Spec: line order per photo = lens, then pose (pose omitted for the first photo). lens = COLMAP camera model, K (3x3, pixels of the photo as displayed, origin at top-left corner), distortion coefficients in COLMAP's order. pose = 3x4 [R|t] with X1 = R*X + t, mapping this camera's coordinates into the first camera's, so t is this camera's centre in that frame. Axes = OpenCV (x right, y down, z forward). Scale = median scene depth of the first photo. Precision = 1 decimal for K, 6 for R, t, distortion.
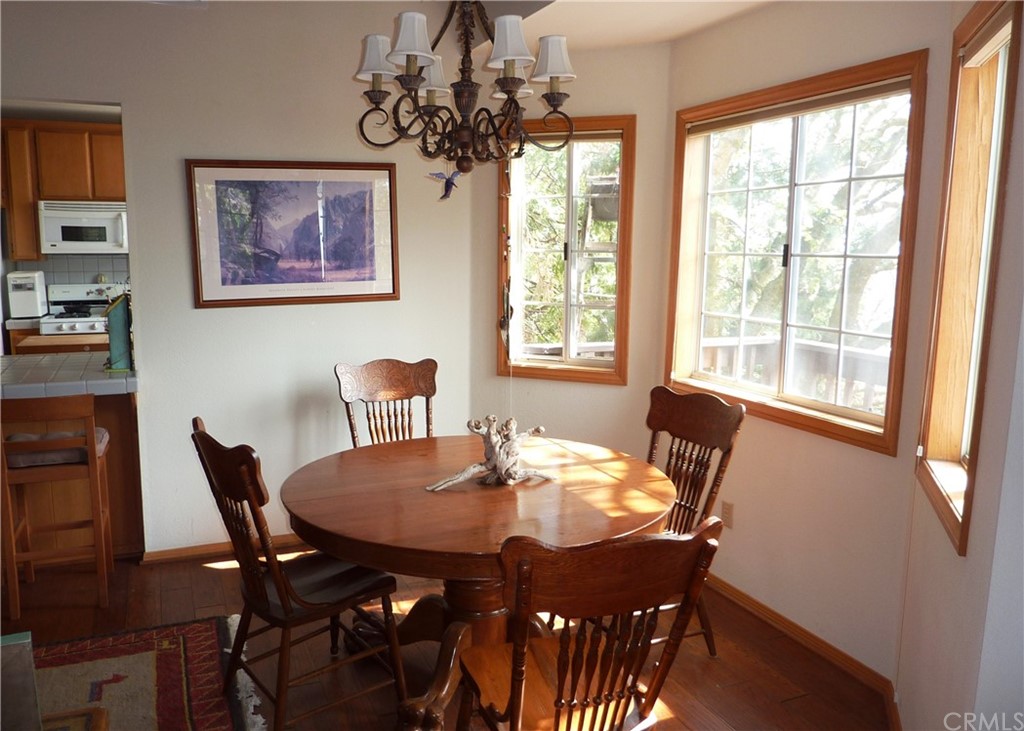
lens RADIAL K [[807.5, 0, 511.1], [0, 807.5, 370.3], [0, 0, 1]] dist [-0.028986, 0.002684]
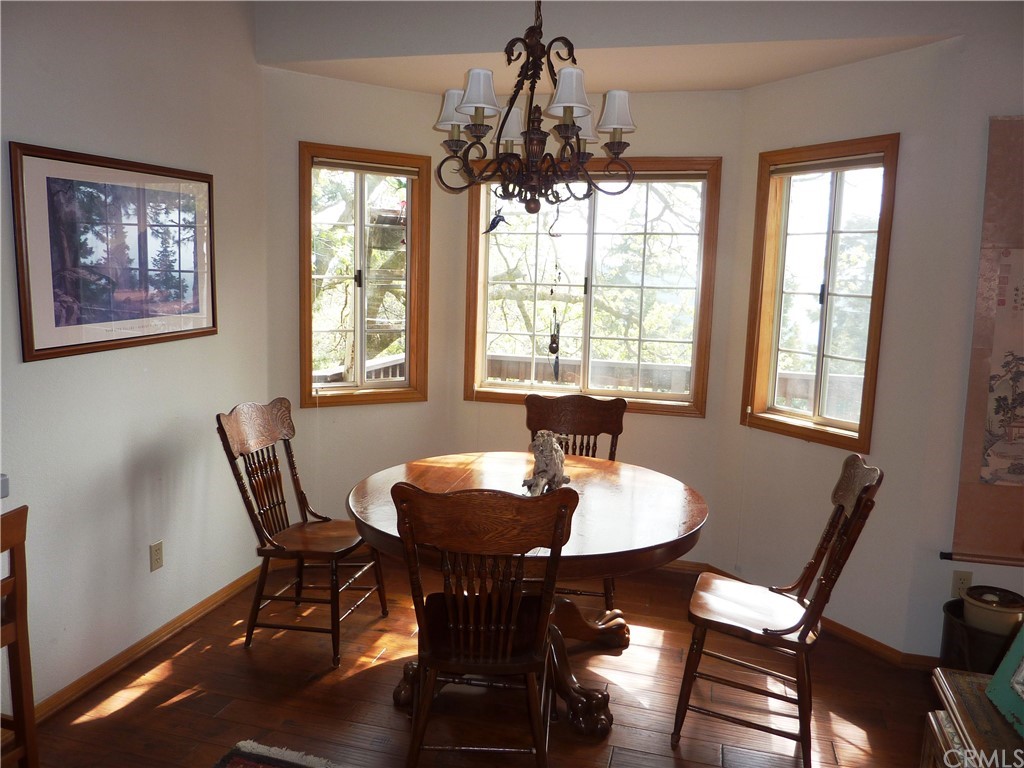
lens RADIAL K [[754.7, 0, 511.5], [0, 754.7, 380.4], [0, 0, 1]] dist [-0.026327, -0.008035]
pose [[0.628968, -0.097164, 0.771335, -0.605048], [0.090497, 0.994565, 0.051490, -0.055042], [-0.772146, 0.037418, 0.634343, 0.270865]]
